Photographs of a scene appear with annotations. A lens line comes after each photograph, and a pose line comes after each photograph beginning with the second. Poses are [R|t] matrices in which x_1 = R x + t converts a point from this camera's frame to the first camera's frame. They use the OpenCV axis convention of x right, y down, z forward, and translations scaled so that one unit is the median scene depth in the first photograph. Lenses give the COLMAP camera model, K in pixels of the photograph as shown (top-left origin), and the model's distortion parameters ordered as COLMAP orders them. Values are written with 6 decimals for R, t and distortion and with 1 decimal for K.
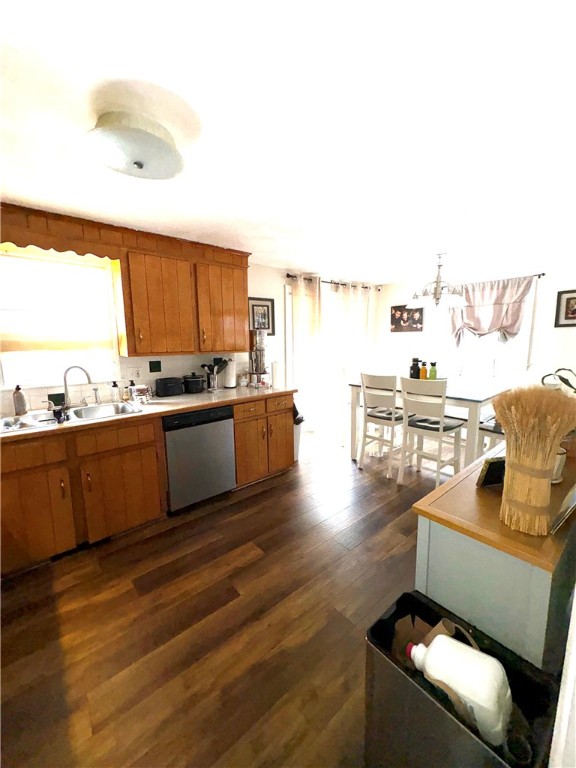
lens RADIAL K [[307.7, 0, 288.0], [0, 307.7, 384.0], [0, 0, 1]] dist [0.001493, 0.000341]
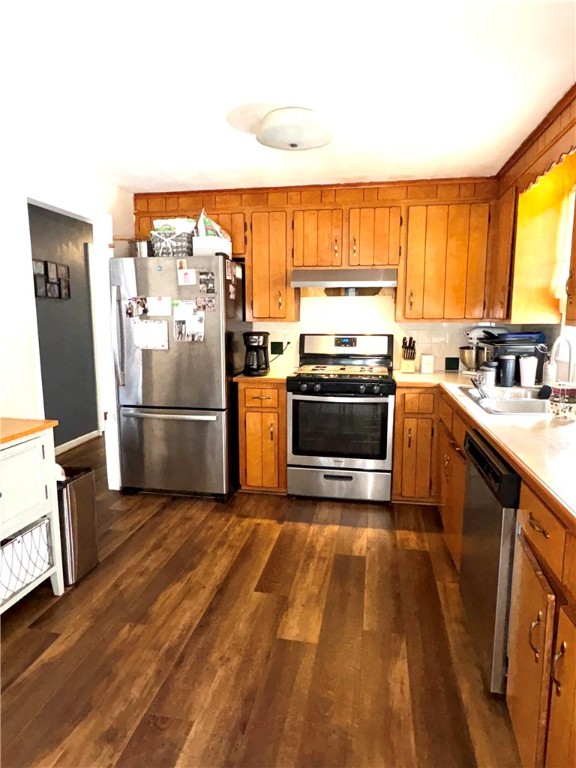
lens RADIAL K [[460.2, 0, 288.0], [0, 460.2, 384.0], [0, 0, 1]] dist [0.000078, 0.000336]
pose [[-0.778869, 0.103303, -0.618621, 0.351264], [-0.082937, 0.960717, 0.264850, -0.157618], [0.621679, 0.257589, -0.739705, 1.275033]]
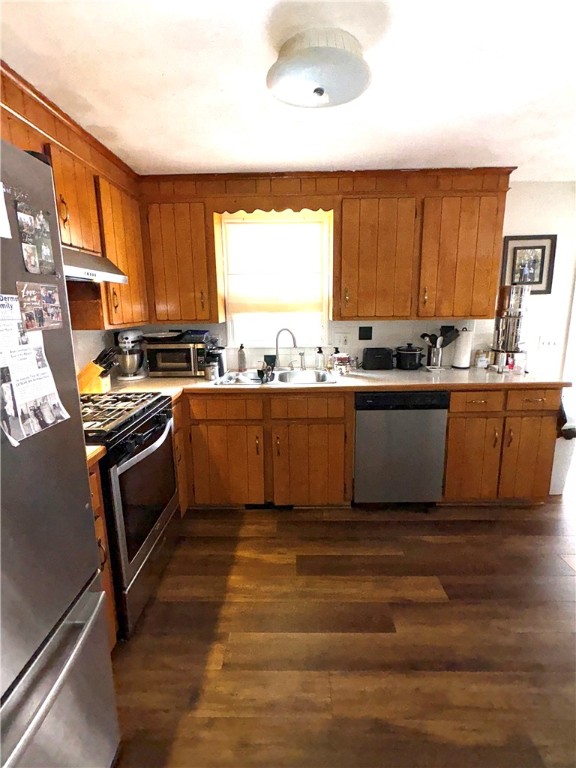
lens RADIAL K [[382.0, 0, 288.0], [0, 382.0, 384.0], [0, 0, 1]] dist [-0.001904, 0.000637]
pose [[0.749804, 0.134620, -0.647820, 0.123229], [-0.090219, 0.990740, 0.101459, -0.006679], [0.655480, -0.017629, 0.755007, 0.069538]]
